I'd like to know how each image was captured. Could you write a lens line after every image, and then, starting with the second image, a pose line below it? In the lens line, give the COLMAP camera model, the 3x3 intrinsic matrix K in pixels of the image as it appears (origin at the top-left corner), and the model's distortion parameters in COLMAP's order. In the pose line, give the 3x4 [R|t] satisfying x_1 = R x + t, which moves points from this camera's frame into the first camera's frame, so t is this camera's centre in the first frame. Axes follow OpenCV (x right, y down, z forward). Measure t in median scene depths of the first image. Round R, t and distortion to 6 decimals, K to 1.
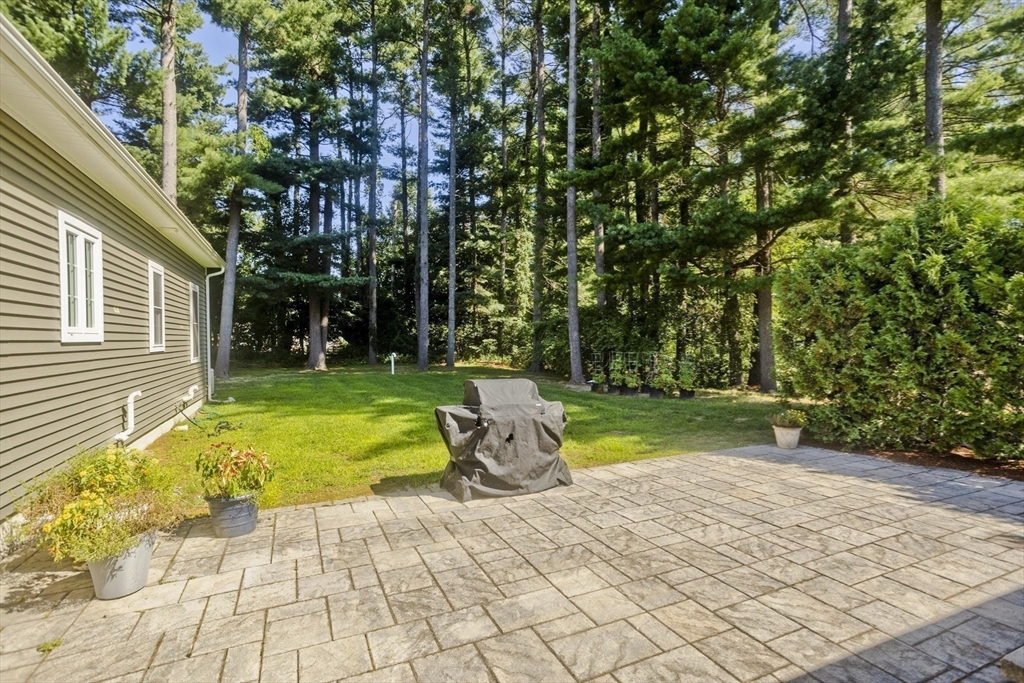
lens RADIAL K [[506.5, 0, 521.6], [0, 506.5, 331.1], [0, 0, 1]] dist [-0.042769, 0.024491]
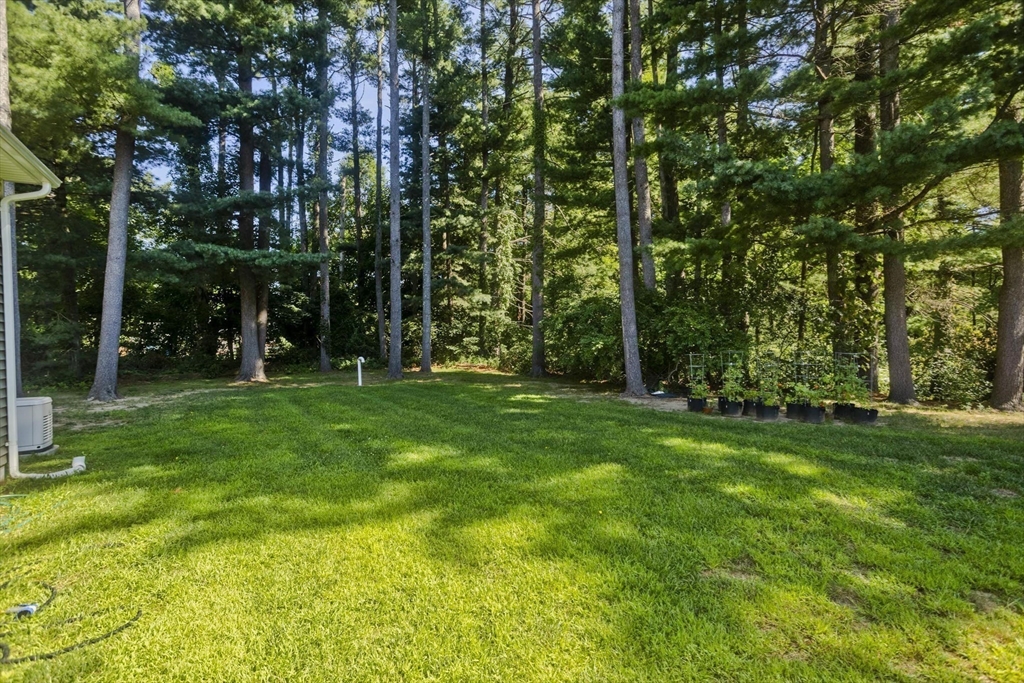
lens RADIAL K [[506.5, 0, 521.6], [0, 506.5, 331.1], [0, 0, 1]] dist [-0.042769, 0.024491]
pose [[0.993319, -0.012230, 0.114747, -0.077216], [0.011963, 0.999924, 0.003013, 0.004162], [-0.114775, -0.001620, 0.993390, 0.175354]]
